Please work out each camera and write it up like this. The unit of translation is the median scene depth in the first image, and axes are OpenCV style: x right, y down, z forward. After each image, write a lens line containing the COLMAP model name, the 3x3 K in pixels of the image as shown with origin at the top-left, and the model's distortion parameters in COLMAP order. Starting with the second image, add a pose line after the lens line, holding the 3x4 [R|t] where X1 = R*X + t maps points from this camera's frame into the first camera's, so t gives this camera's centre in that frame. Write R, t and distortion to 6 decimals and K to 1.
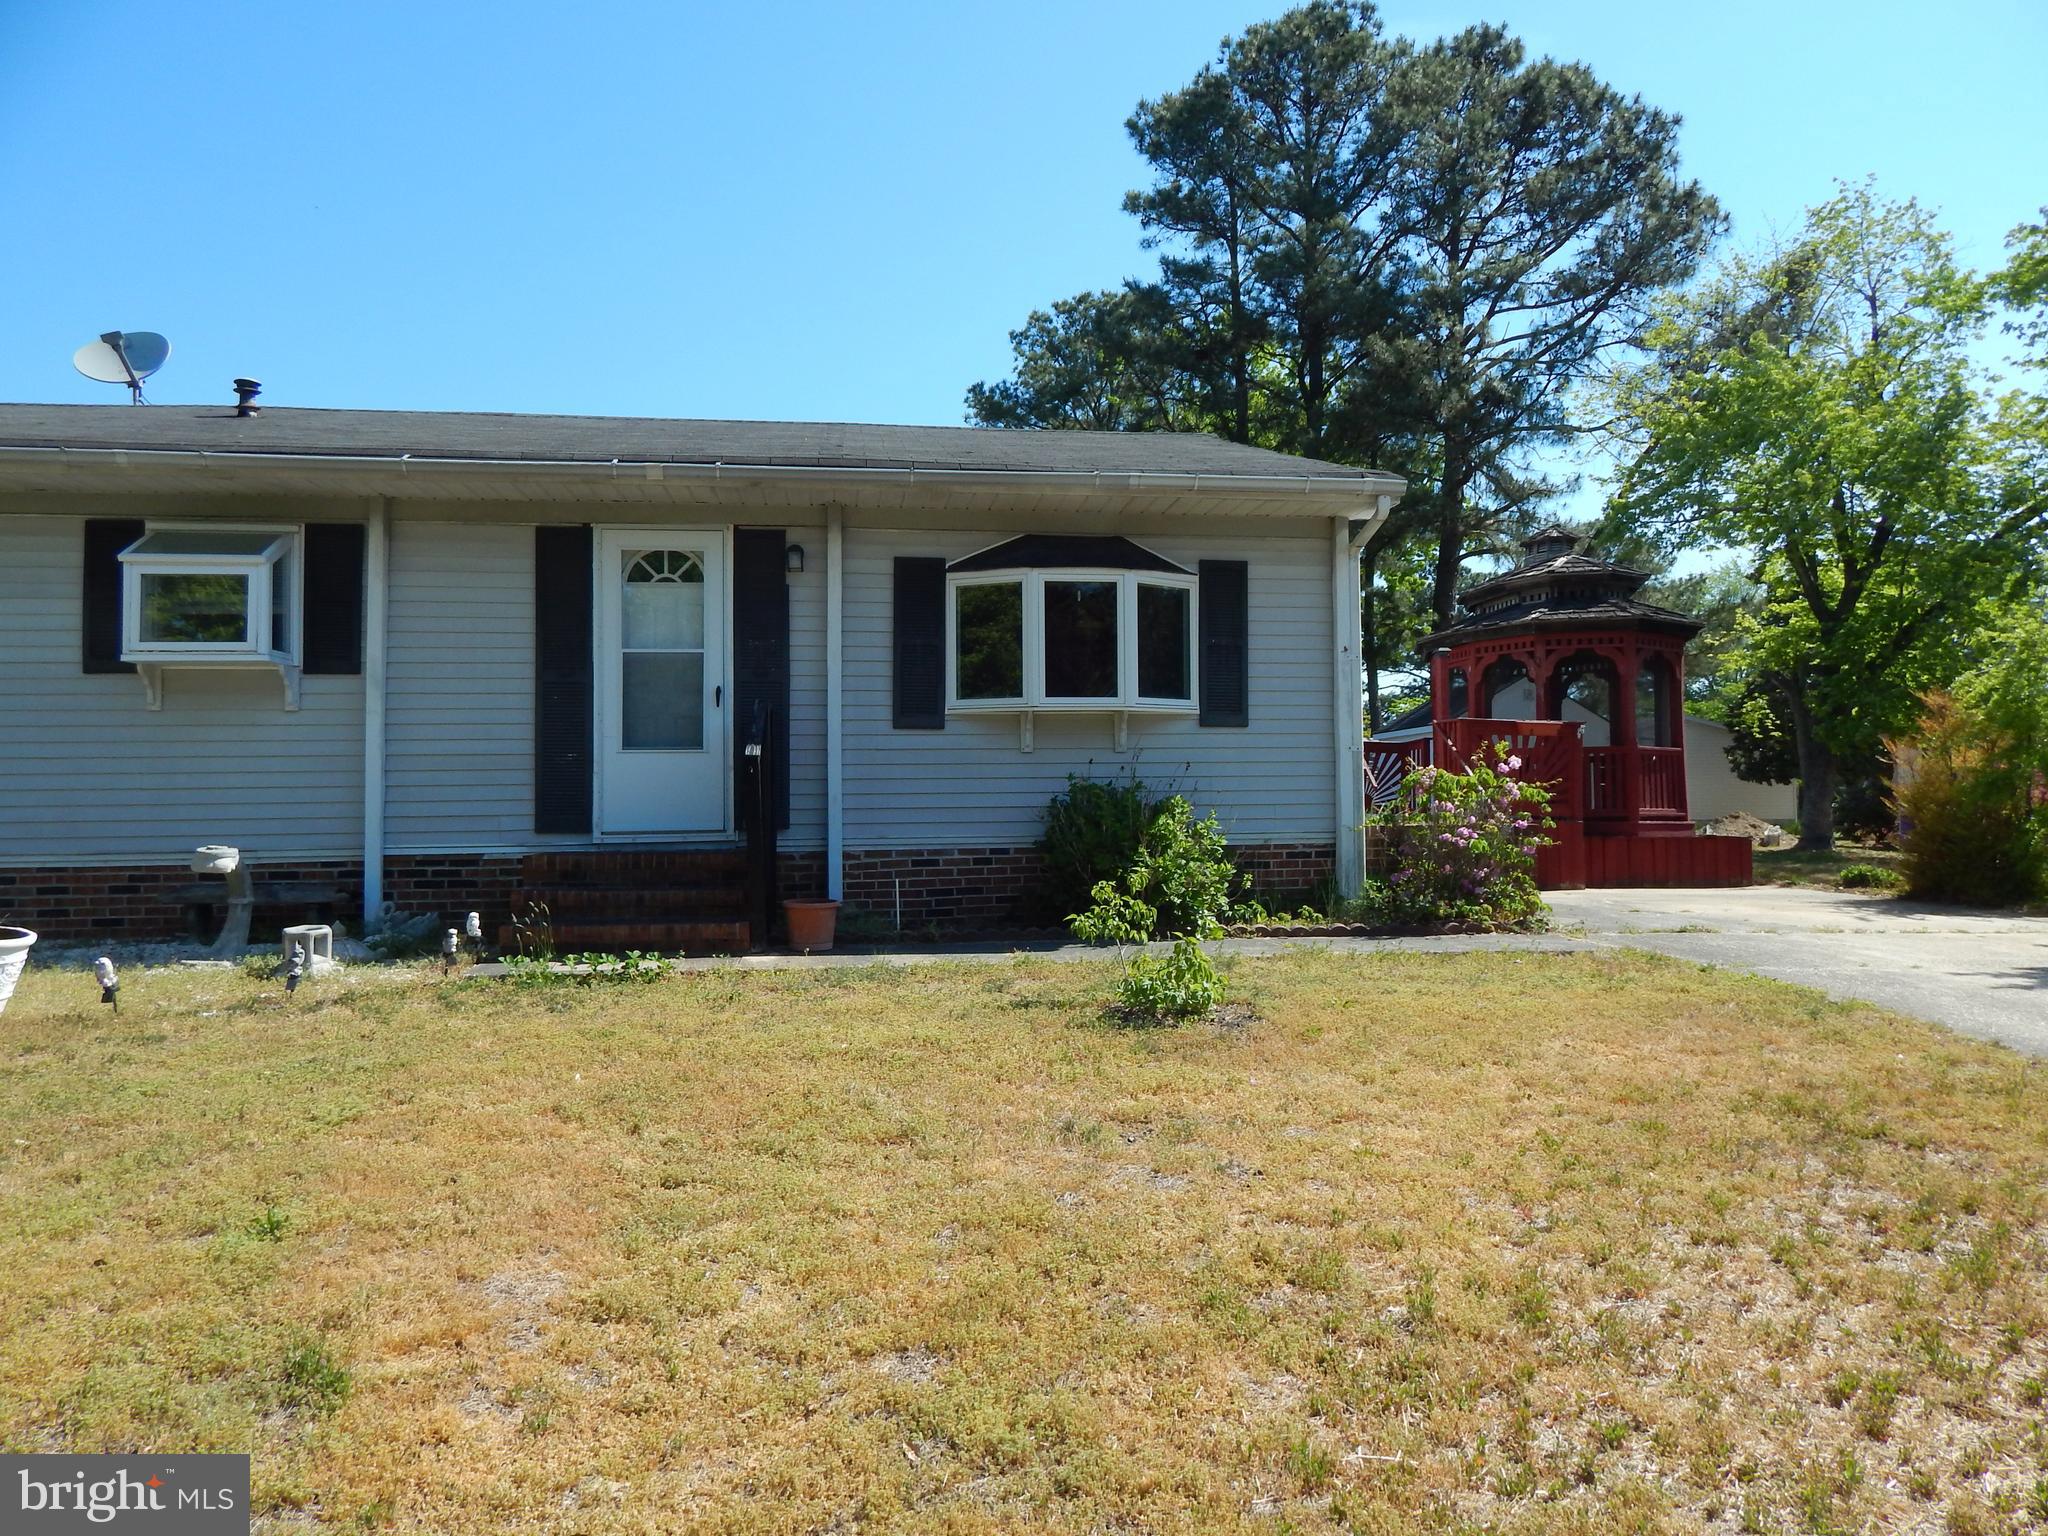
lens RADIAL K [[1356.1, 0, 1024.0], [0, 1356.1, 768.0], [0, 0, 1]] dist [0.035276, 0.000015]
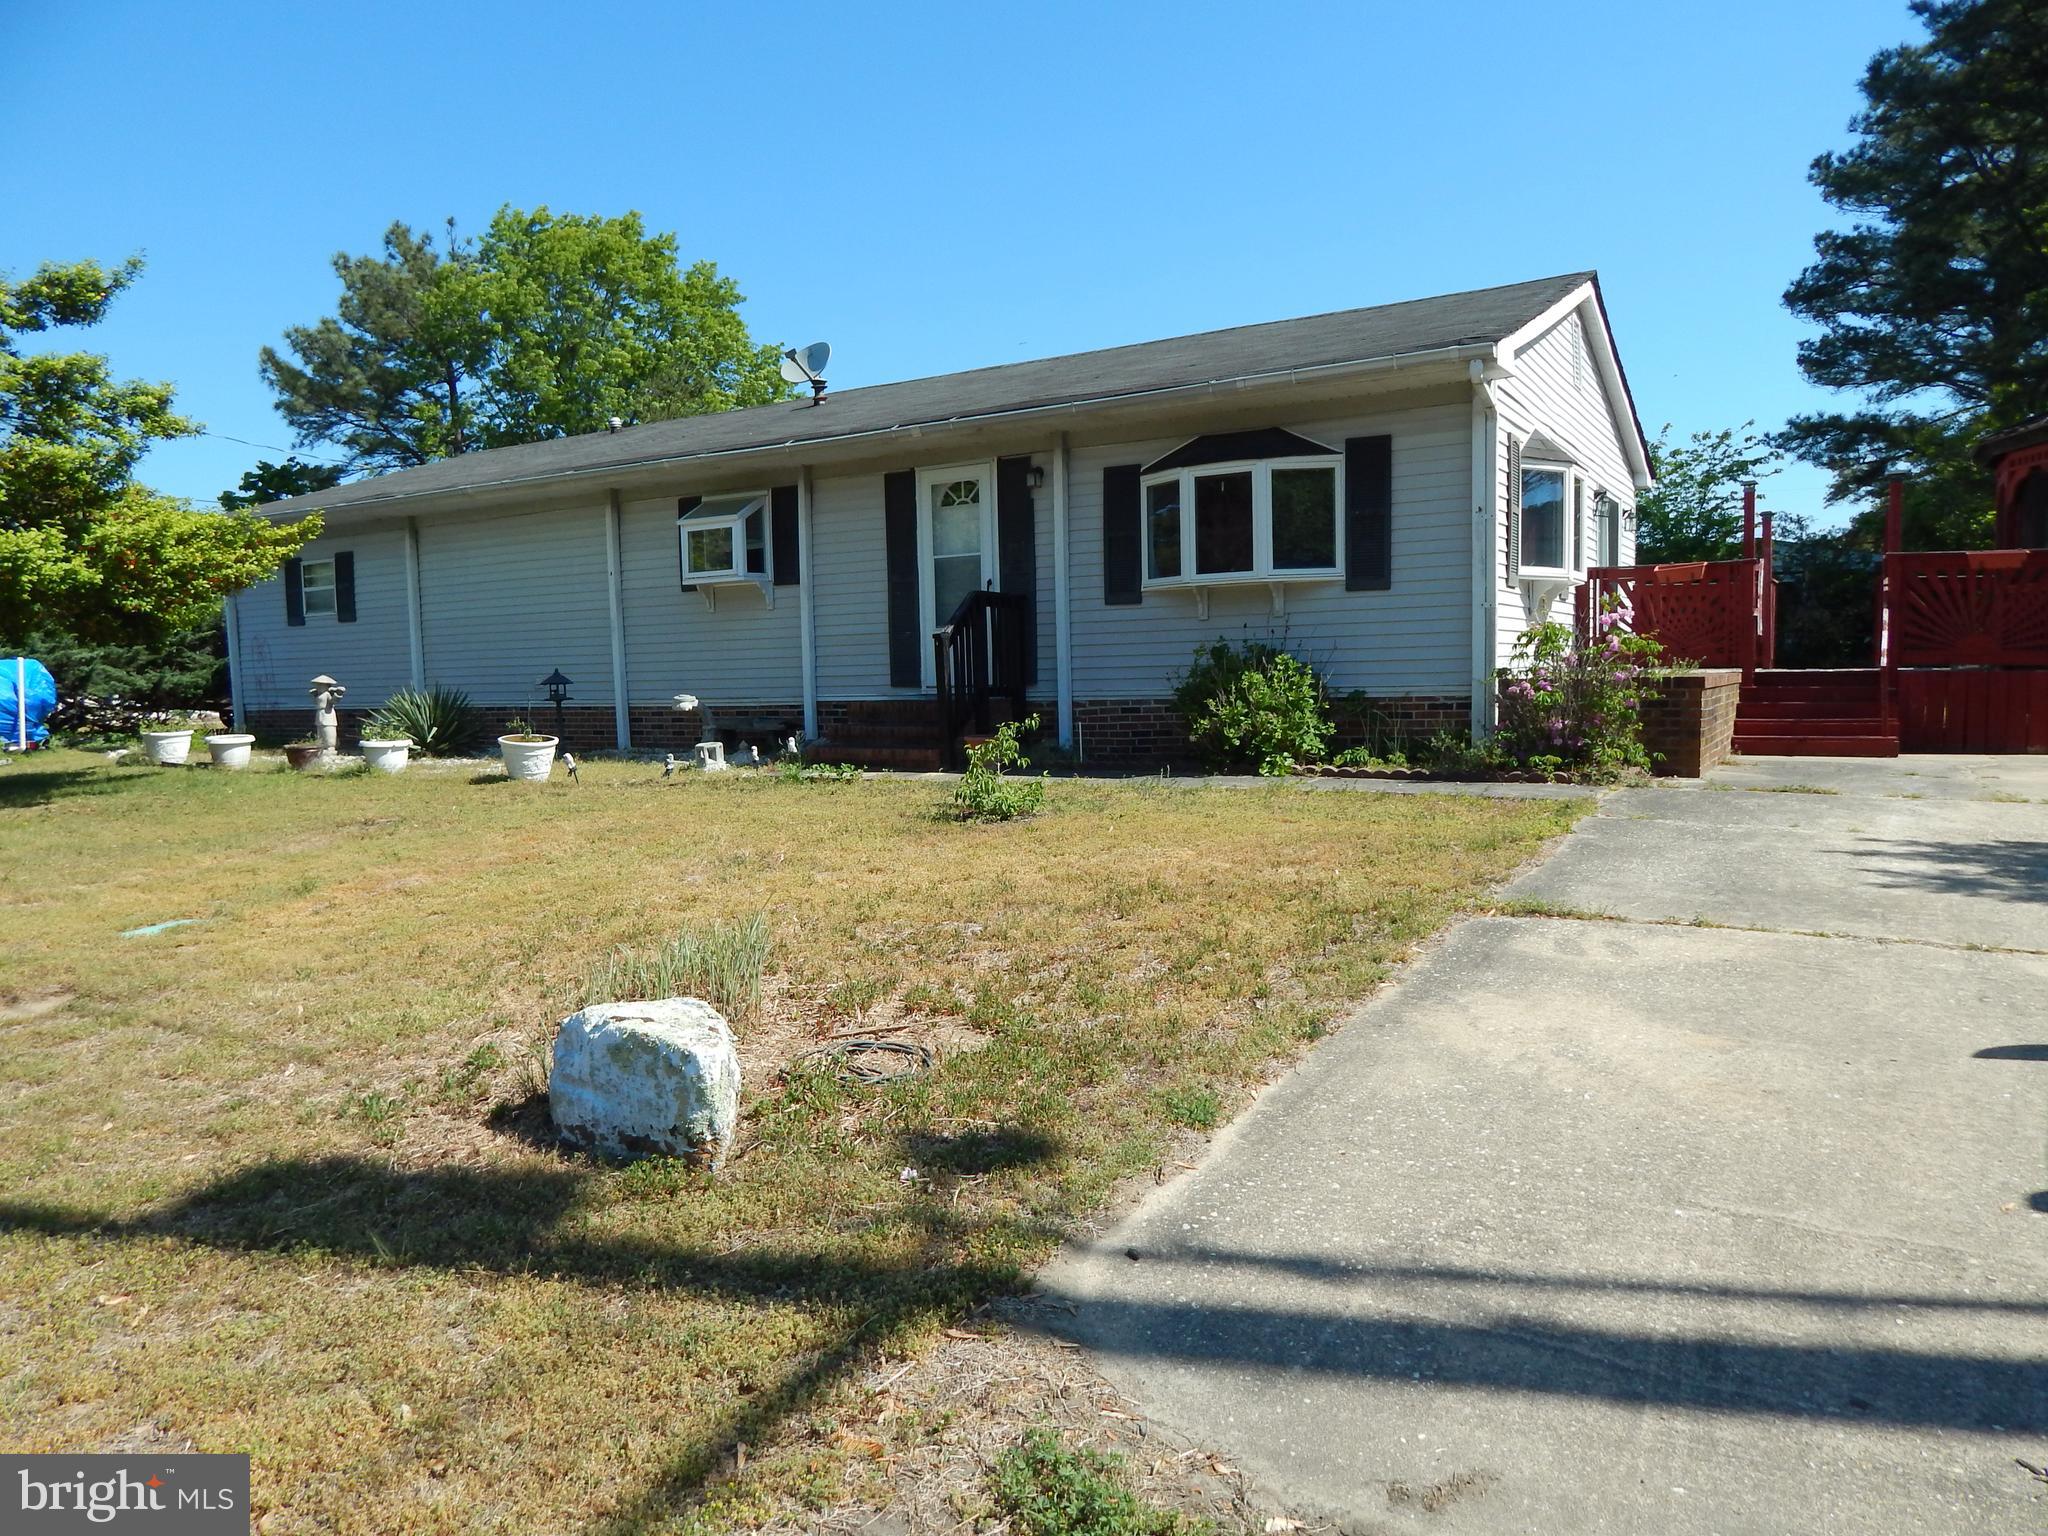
lens RADIAL K [[1352.2, 0, 1024.0], [0, 1352.2, 768.0], [0, 0, 1]] dist [-0.003065, -0.002946]
pose [[0.779951, 0.036841, -0.624756, 0.646361], [0.032992, 0.994457, 0.099829, -0.005830], [0.624971, -0.098474, 0.774412, -0.045235]]
